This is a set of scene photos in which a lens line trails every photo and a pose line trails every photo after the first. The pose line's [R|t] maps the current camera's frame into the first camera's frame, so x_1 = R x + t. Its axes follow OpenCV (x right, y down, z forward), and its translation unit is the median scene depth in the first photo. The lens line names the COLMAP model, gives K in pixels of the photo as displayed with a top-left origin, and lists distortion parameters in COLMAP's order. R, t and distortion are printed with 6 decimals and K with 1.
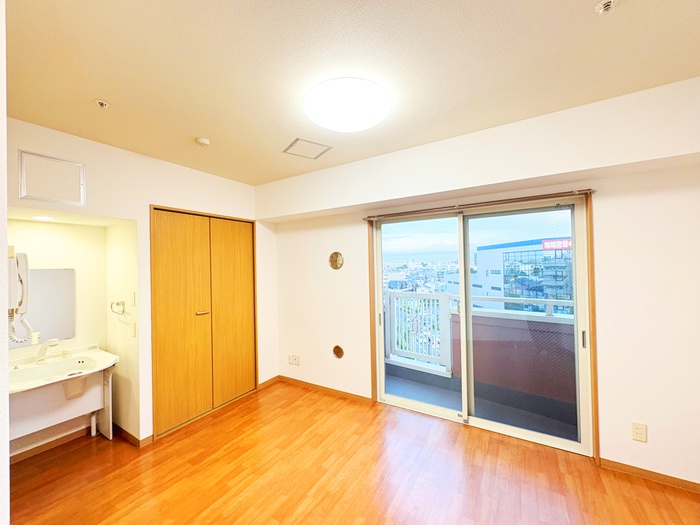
lens RADIAL K [[277.0, 0, 350.0], [0, 277.0, 262.5], [0, 0, 1]] dist [-0.001123, 0.000021]
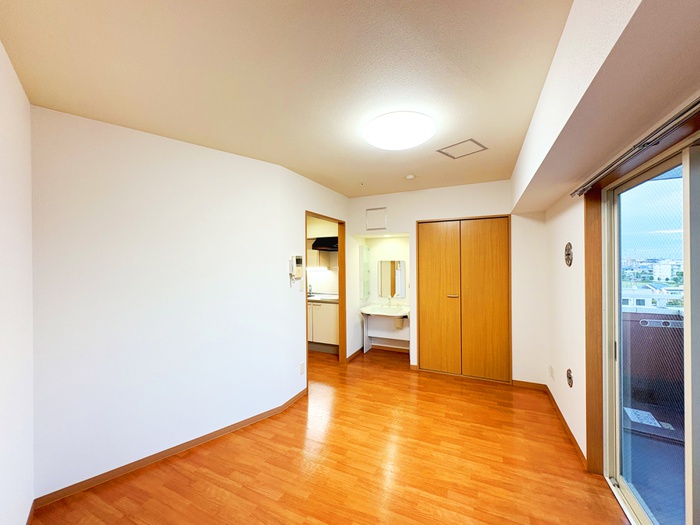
lens RADIAL K [[279.9, 0, 350.0], [0, 279.9, 262.5], [0, 0, 1]] dist [0.000637, 0.000189]
pose [[0.107937, 0.024012, -0.993868, 0.776294], [0.016451, 0.999528, 0.025935, -0.019366], [0.994022, -0.019150, 0.107491, 0.420308]]
